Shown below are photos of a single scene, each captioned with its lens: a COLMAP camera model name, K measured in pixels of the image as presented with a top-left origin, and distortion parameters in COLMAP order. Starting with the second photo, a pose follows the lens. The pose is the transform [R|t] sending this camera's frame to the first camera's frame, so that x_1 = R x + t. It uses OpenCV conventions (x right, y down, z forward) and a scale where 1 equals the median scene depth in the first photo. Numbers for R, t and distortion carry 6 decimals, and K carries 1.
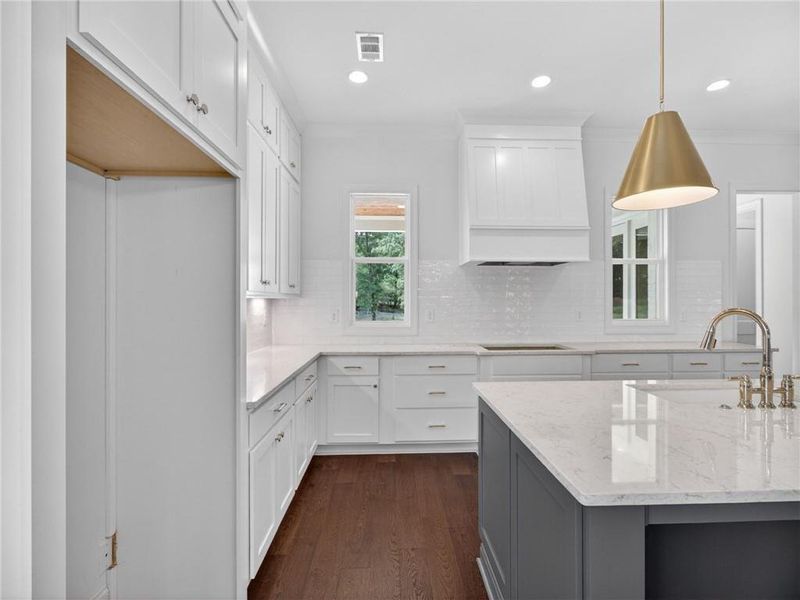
lens RADIAL K [[376.4, 0, 412.5], [0, 376.4, 301.0], [0, 0, 1]] dist [-0.000954, 0.007310]
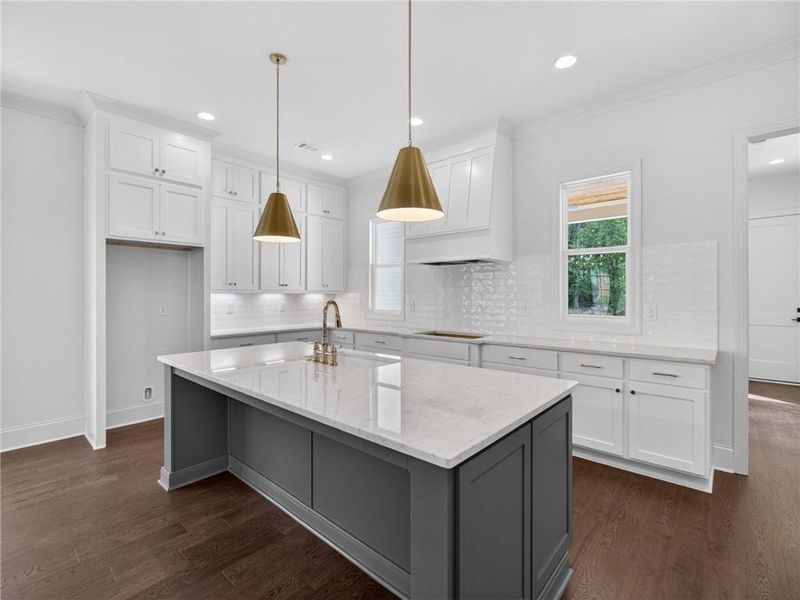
lens RADIAL K [[376.4, 0, 400.3], [0, 376.4, 294.6], [0, 0, 1]] dist [-0.000954, 0.007310]
pose [[0.715920, 0.000877, -0.698182, 0.303030], [-0.000744, 1.000000, 0.000493, -0.000700], [0.698182, 0.000167, 0.715921, 0.014566]]
